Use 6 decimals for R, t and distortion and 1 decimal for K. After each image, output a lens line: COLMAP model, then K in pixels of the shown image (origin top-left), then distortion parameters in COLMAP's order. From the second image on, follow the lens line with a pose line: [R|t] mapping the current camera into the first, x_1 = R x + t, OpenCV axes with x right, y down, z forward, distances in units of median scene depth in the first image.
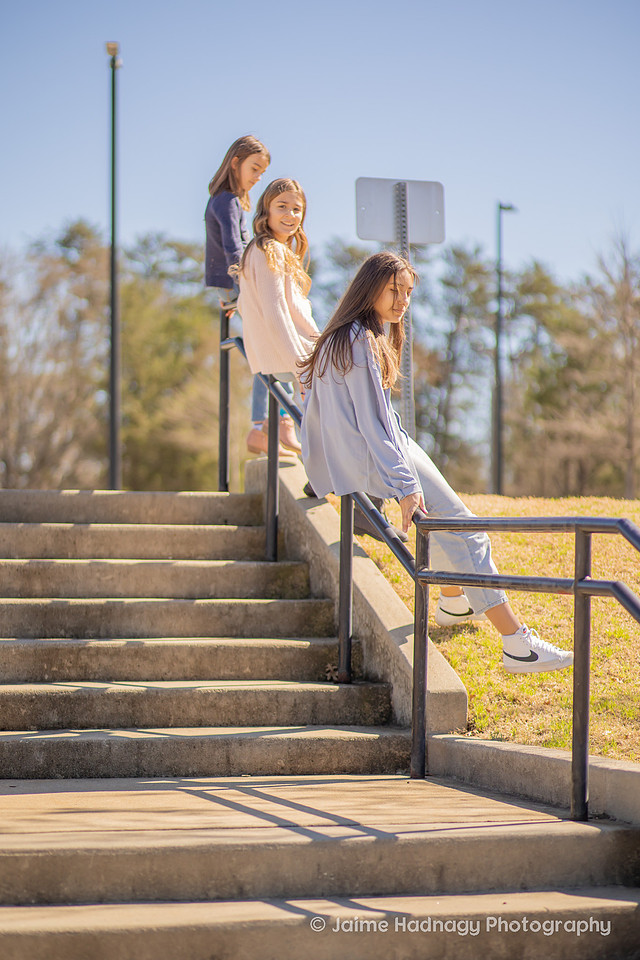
lens RADIAL K [[2379.7, 0, 318.8], [0, 2379.7, 417.7], [0, 0, 1]] dist [-0.041335, -1.486778]
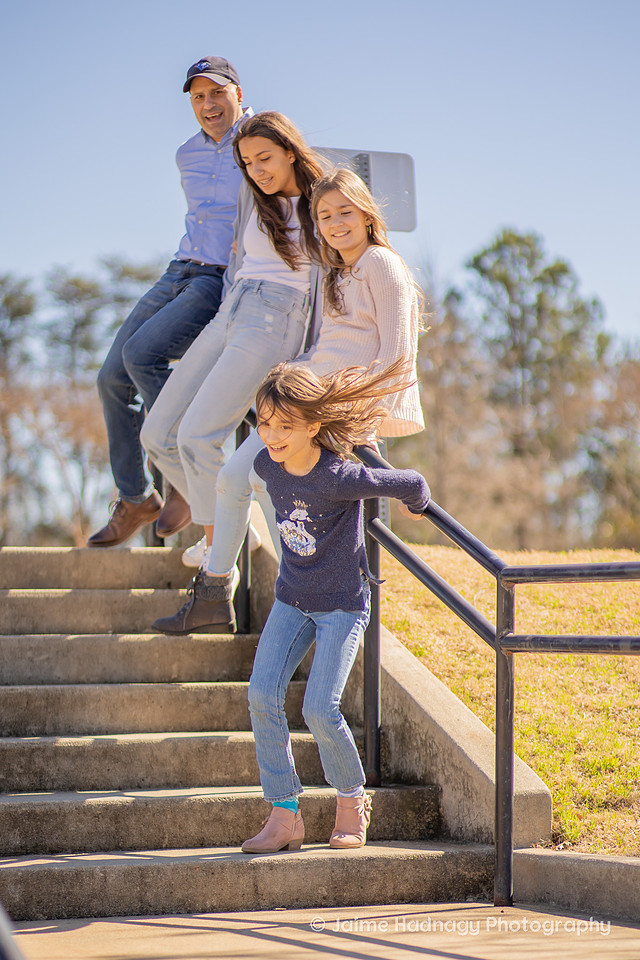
lens RADIAL K [[2820.0, 0, 320.0], [0, 2820.0, 480.0], [0, 0, 1]] dist [-0.025260, -2.563155]
pose [[0.993720, -0.011816, 0.111271, -0.108431], [0.012063, 0.999926, -0.001542, 0.013448], [-0.111245, 0.002874, 0.993789, 0.092912]]
